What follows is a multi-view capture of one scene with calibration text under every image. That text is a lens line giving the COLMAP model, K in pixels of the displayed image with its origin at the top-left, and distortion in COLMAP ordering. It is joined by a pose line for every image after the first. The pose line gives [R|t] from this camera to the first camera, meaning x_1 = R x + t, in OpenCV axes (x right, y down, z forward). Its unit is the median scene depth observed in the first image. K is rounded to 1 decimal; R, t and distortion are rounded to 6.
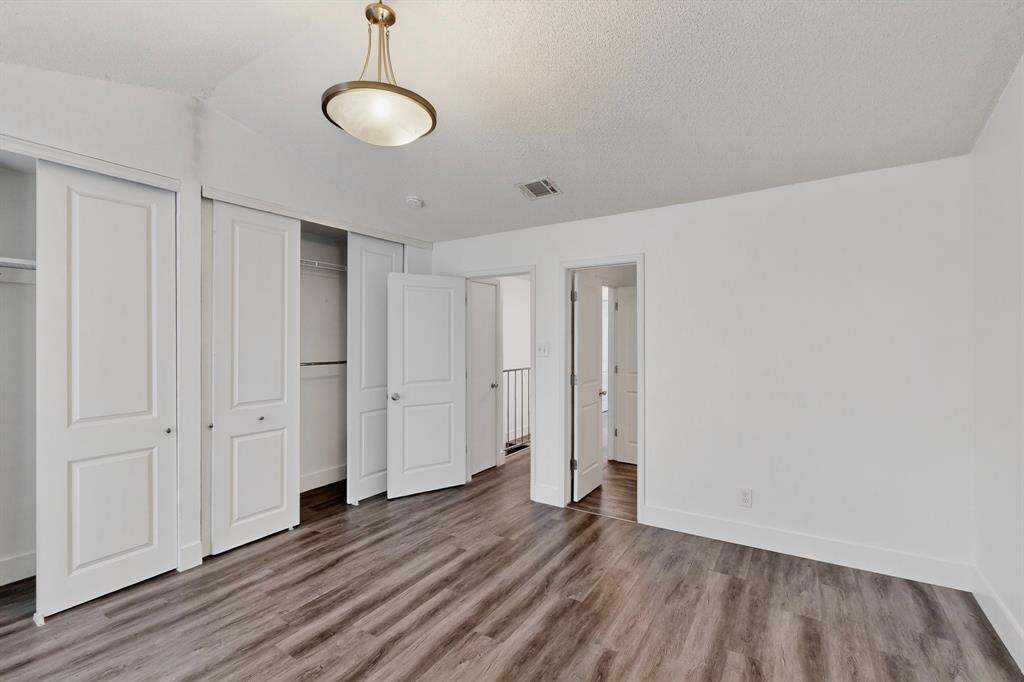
lens RADIAL K [[450.0, 0, 513.6], [0, 450.0, 340.2], [0, 0, 1]] dist [0.002833, -0.000108]
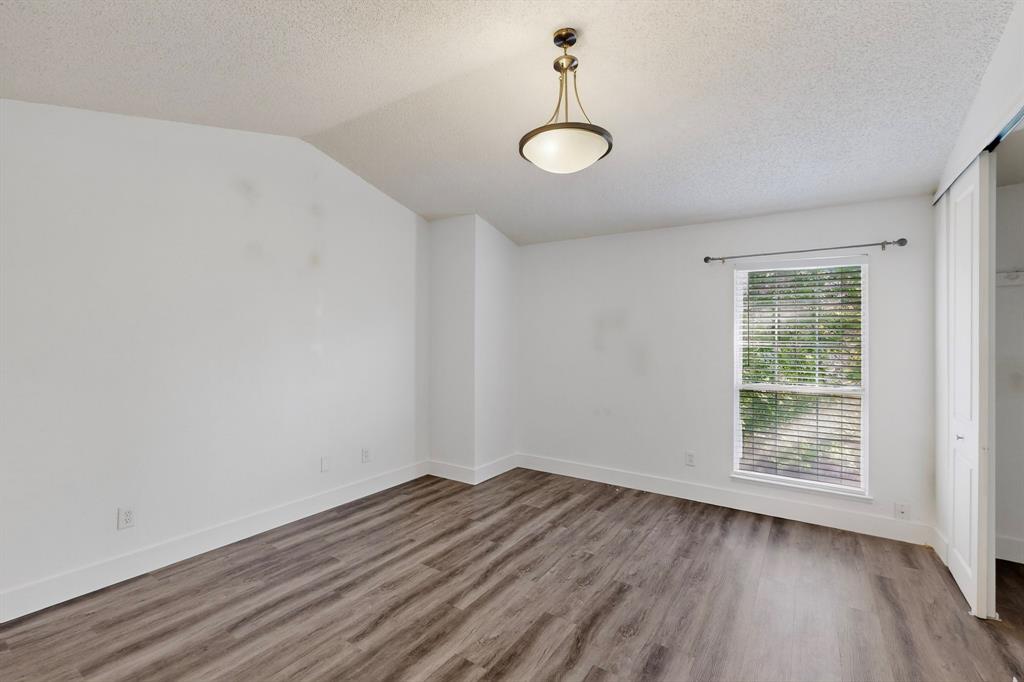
lens RADIAL K [[450.0, 0, 510.8], [0, 450.0, 337.4], [0, 0, 1]] dist [0.002833, -0.000108]
pose [[-0.999846, -0.003762, 0.017122, -0.135303], [-0.003818, 0.999988, -0.003217, 0.001799], [-0.017109, -0.003282, -0.999848, 1.714329]]
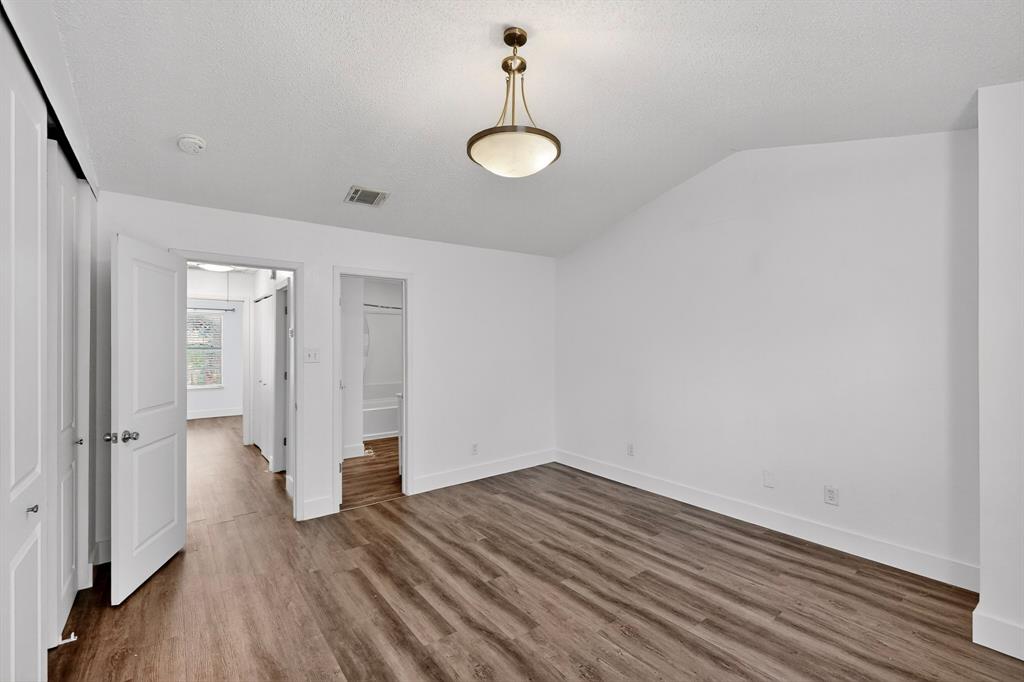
lens RADIAL K [[450.0, 0, 511.3], [0, 450.0, 345.4], [0, 0, 1]] dist [0.002833, -0.000108]
pose [[0.342665, -0.003128, 0.939452, -1.103500], [0.001300, 0.999995, 0.002855, -0.000398], [-0.939457, 0.000242, 0.342668, 0.472502]]
